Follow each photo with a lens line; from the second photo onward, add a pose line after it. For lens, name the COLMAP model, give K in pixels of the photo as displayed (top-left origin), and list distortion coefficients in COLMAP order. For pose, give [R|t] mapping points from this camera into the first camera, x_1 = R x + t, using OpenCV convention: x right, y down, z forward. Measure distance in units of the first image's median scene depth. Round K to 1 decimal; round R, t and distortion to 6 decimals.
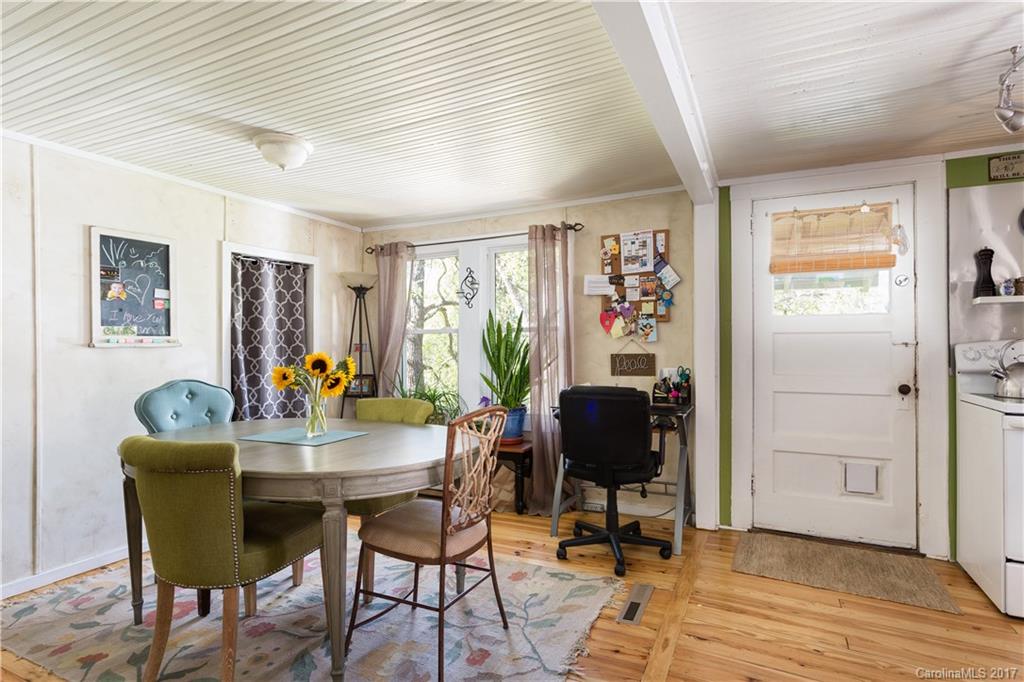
lens RADIAL K [[527.8, 0, 510.3], [0, 527.8, 343.2], [0, 0, 1]] dist [-0.001153, -0.000323]
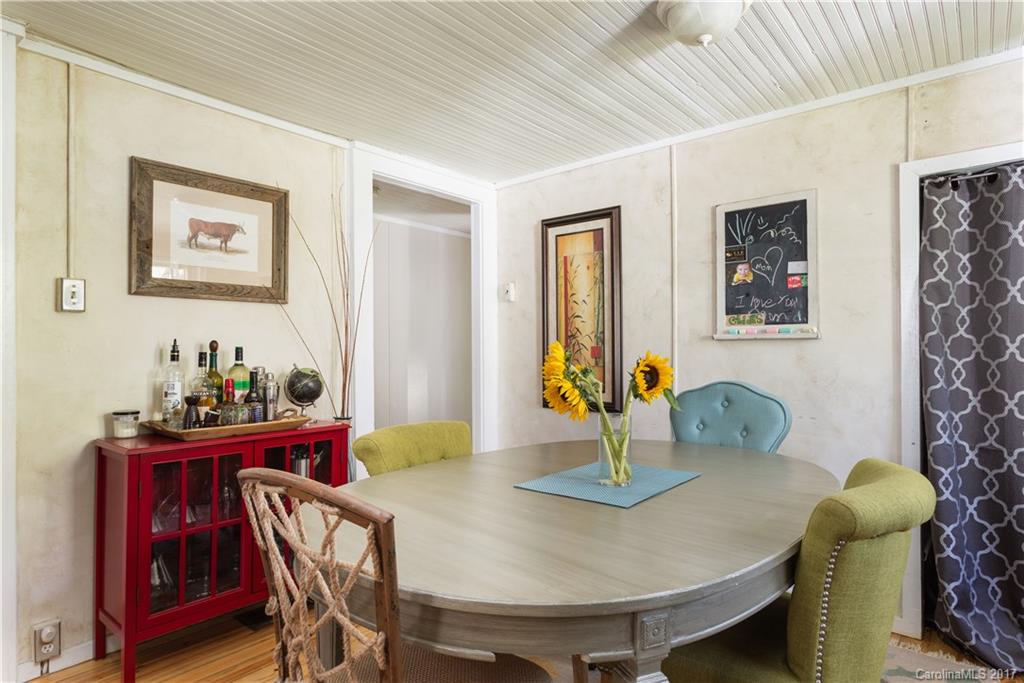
lens RADIAL K [[592.3, 0, 513.9], [0, 592.3, 340.9], [0, 0, 1]] dist [-0.005901, 0.002483]
pose [[-0.224500, -0.007011, -0.974449, 0.263114], [0.011438, 0.999886, -0.009829, 0.015299], [0.974407, -0.013352, -0.224395, 0.845427]]
